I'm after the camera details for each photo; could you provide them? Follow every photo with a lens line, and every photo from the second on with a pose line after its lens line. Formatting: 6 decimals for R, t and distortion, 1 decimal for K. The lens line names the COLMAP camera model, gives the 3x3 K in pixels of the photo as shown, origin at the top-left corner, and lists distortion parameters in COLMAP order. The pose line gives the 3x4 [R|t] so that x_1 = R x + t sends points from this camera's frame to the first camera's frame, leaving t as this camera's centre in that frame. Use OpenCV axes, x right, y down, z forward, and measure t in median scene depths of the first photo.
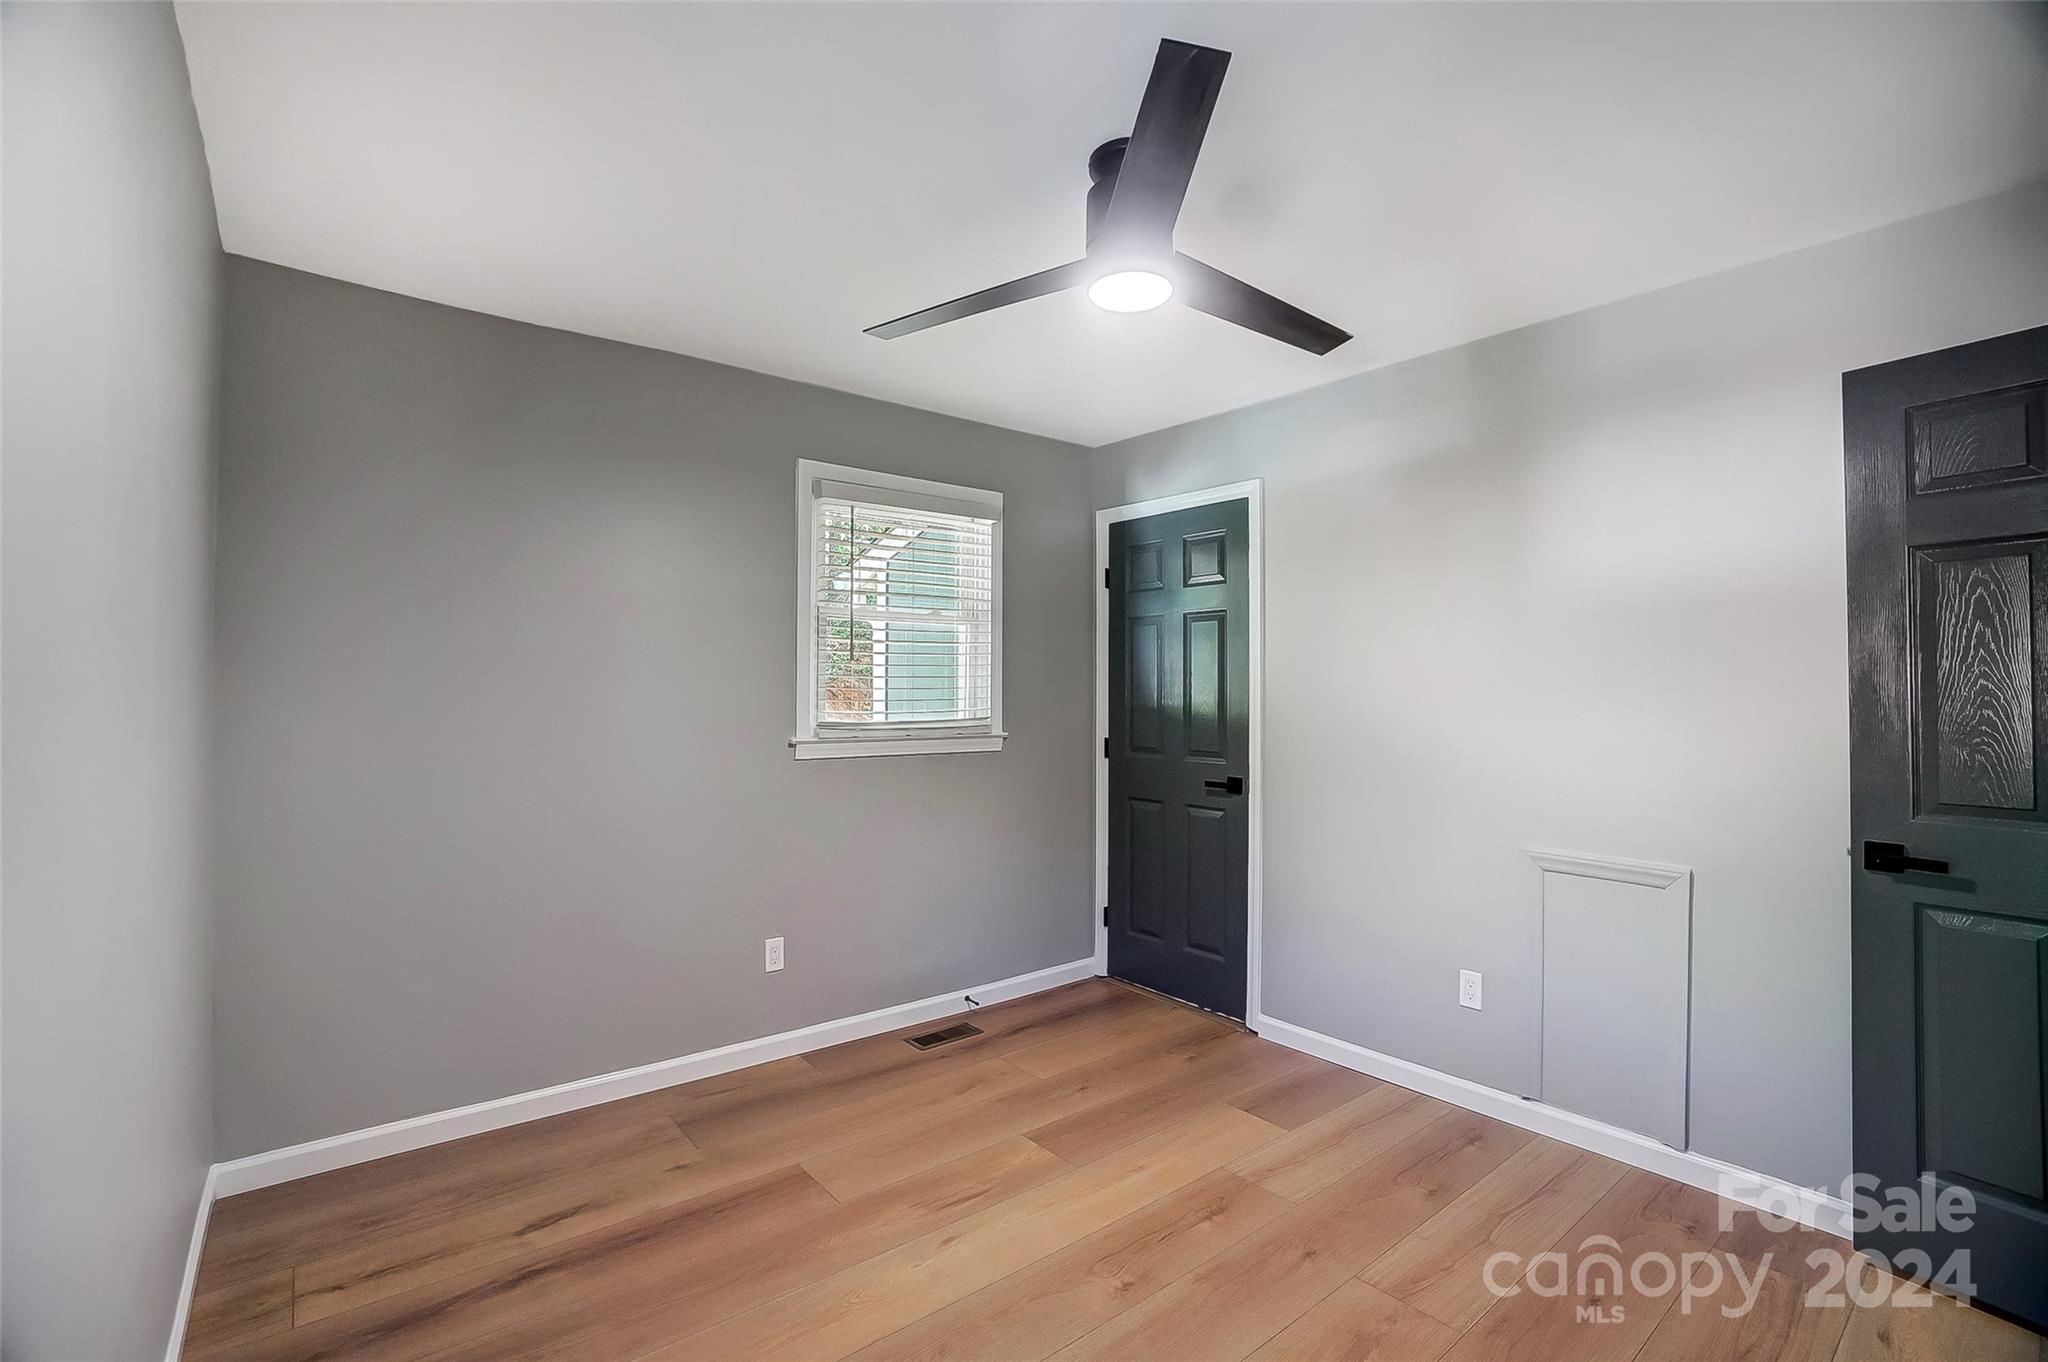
lens RADIAL K [[917.3, 0, 994.2], [0, 917.3, 677.8], [0, 0, 1]] dist [-0.066755, 0.021084]
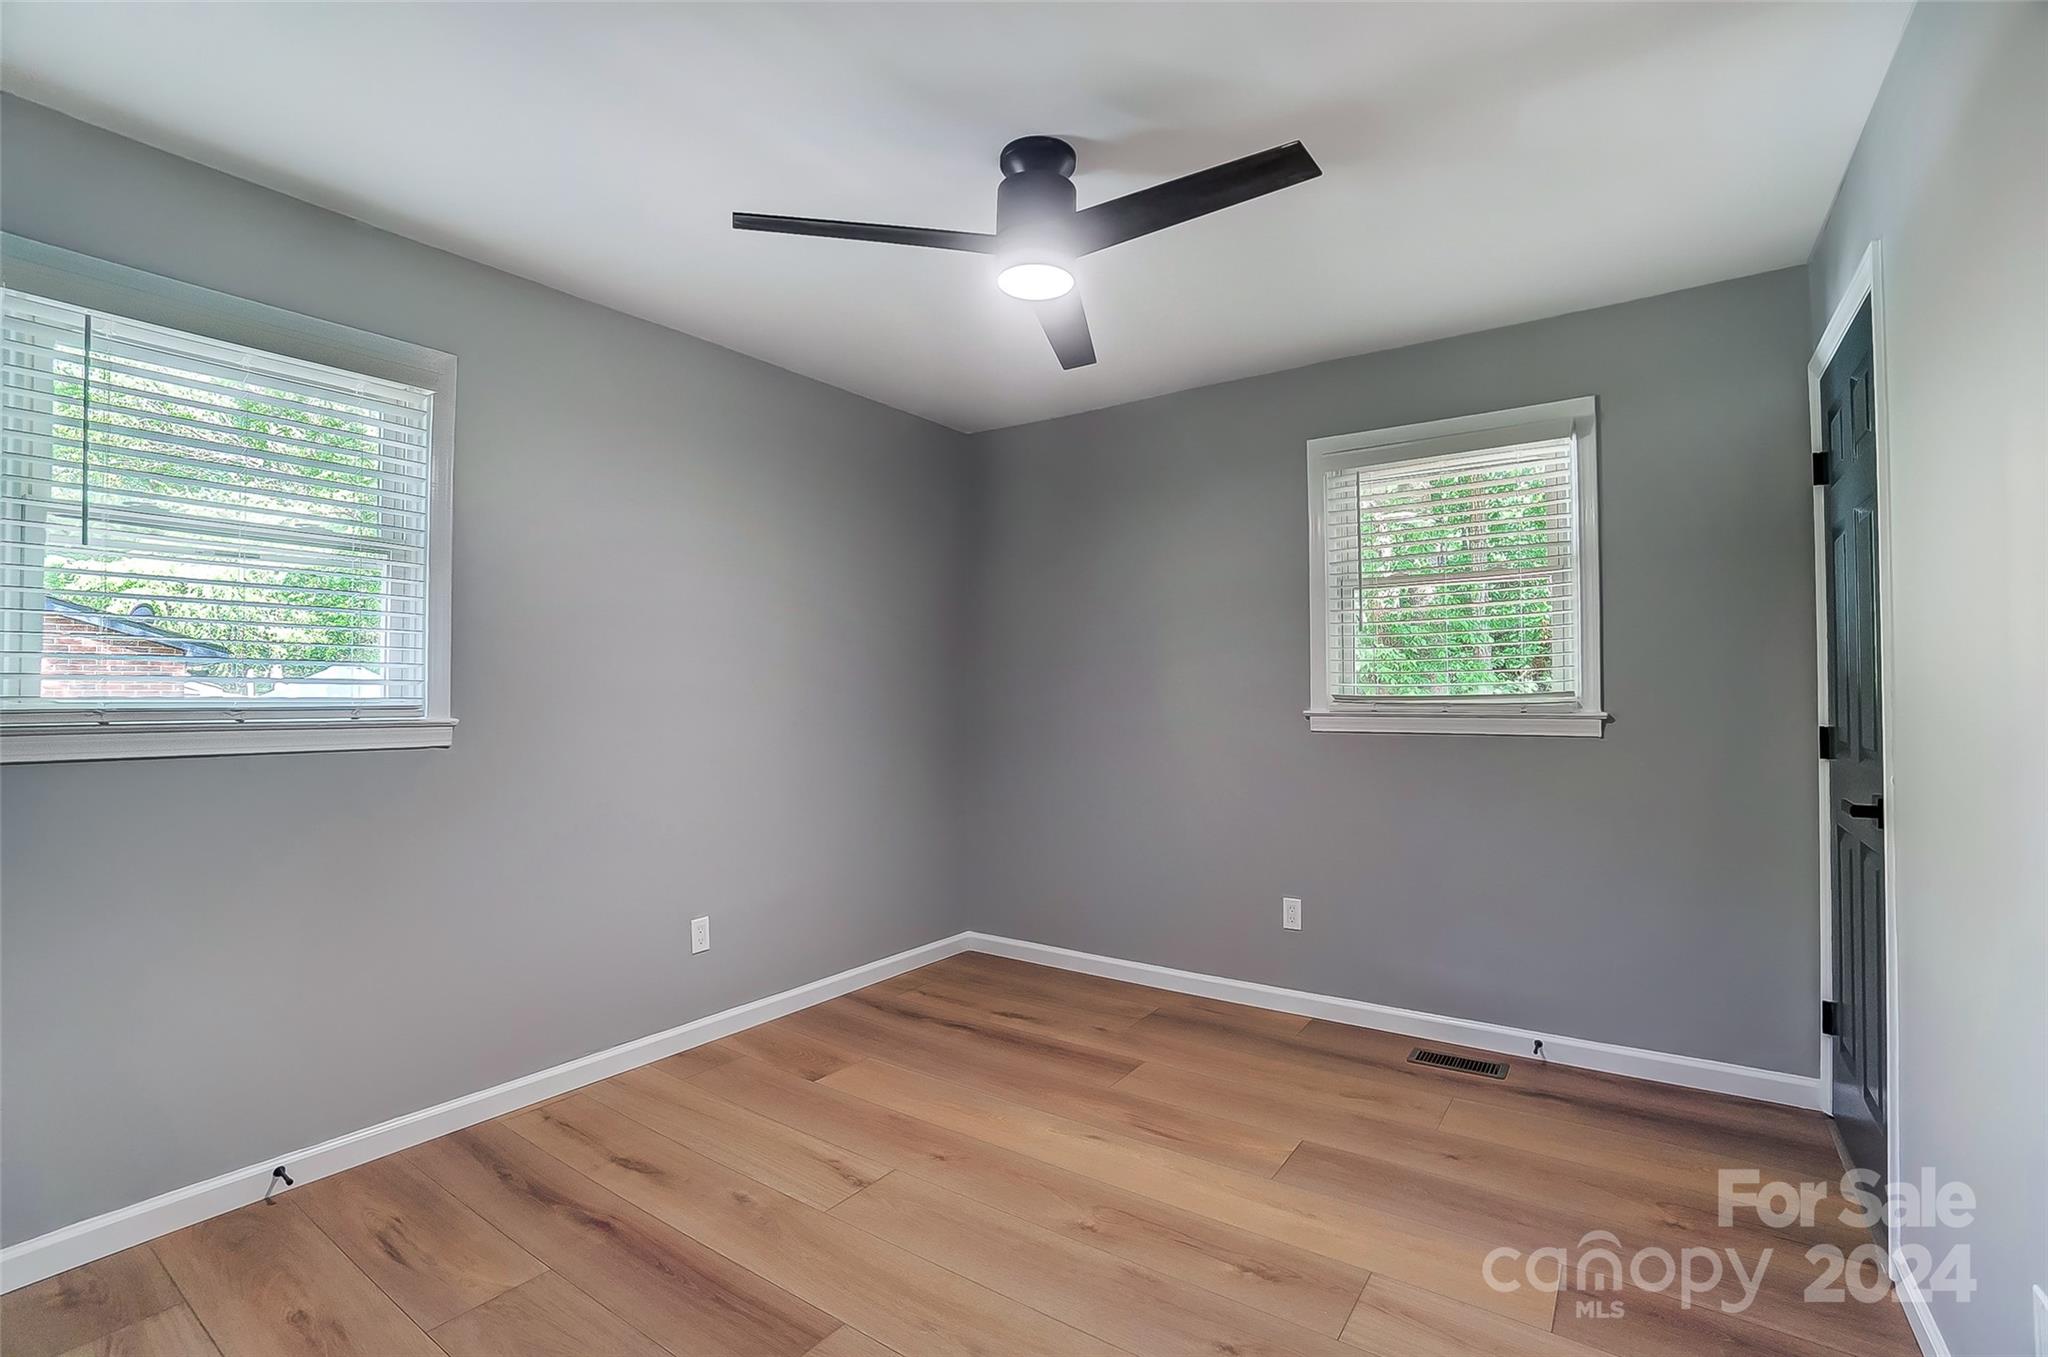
lens RADIAL K [[917.3, 0, 994.2], [0, 917.3, 675.3], [0, 0, 1]] dist [-0.066755, 0.021084]
pose [[0.266320, -0.022254, -0.963628, 0.819265], [0.018758, 0.999664, -0.017903, 0.045948], [0.963702, -0.013308, 0.266648, 0.457744]]
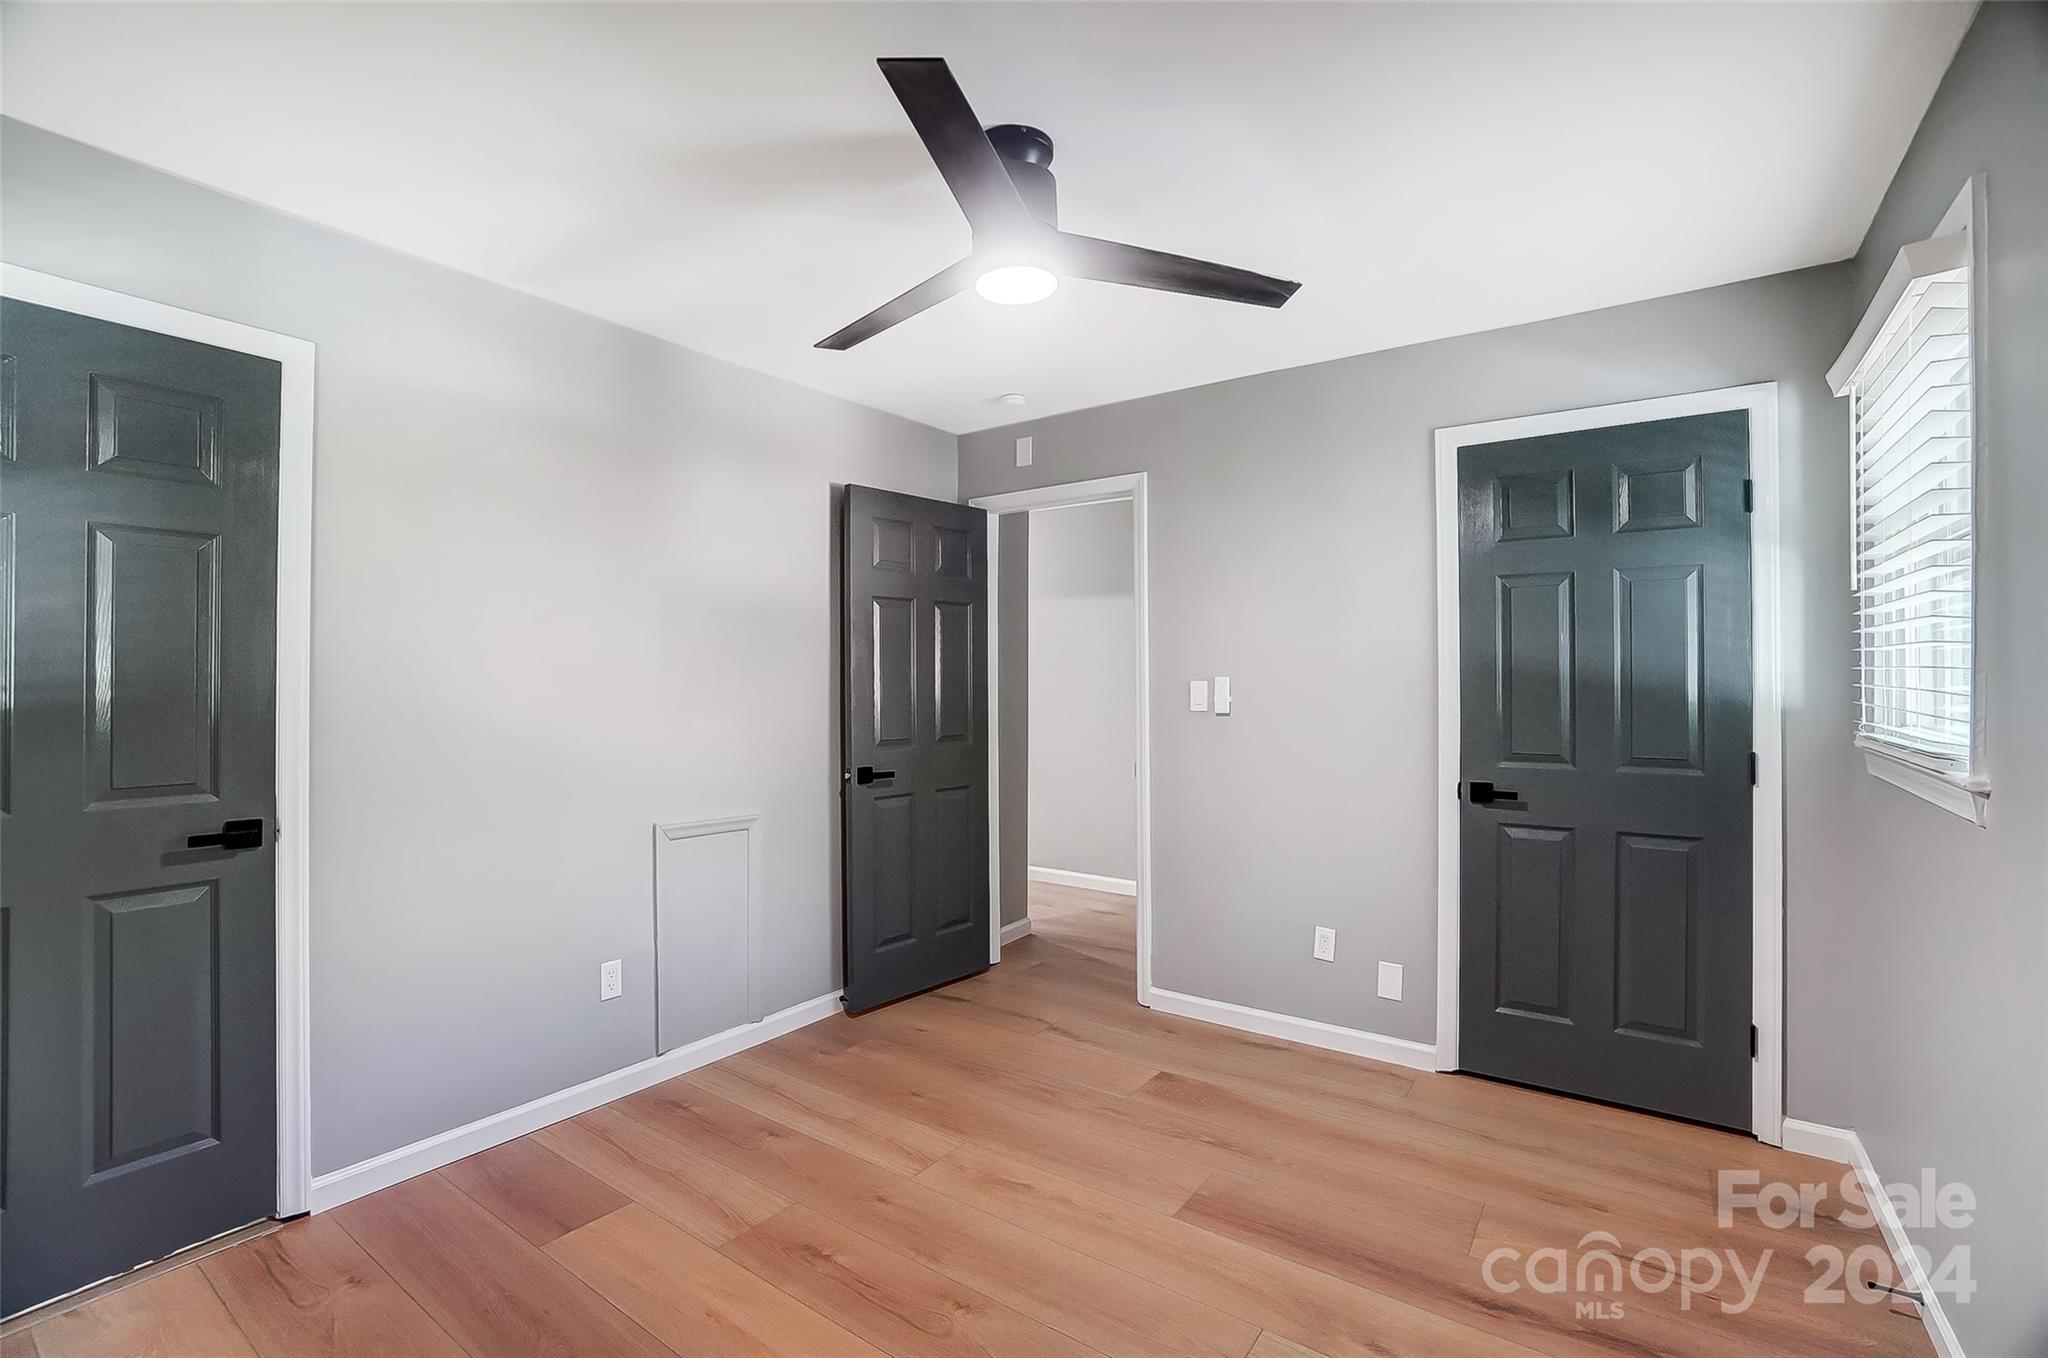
lens RADIAL K [[905.3, 0, 1022.4], [0, 905.3, 675.4], [0, 0, 1]] dist [-0.063470, 0.020996]
pose [[-0.295356, 0.004059, 0.955379, -0.559232], [-0.018840, 0.999772, -0.010072, 0.014316], [-0.955201, -0.020974, -0.295212, 0.894388]]
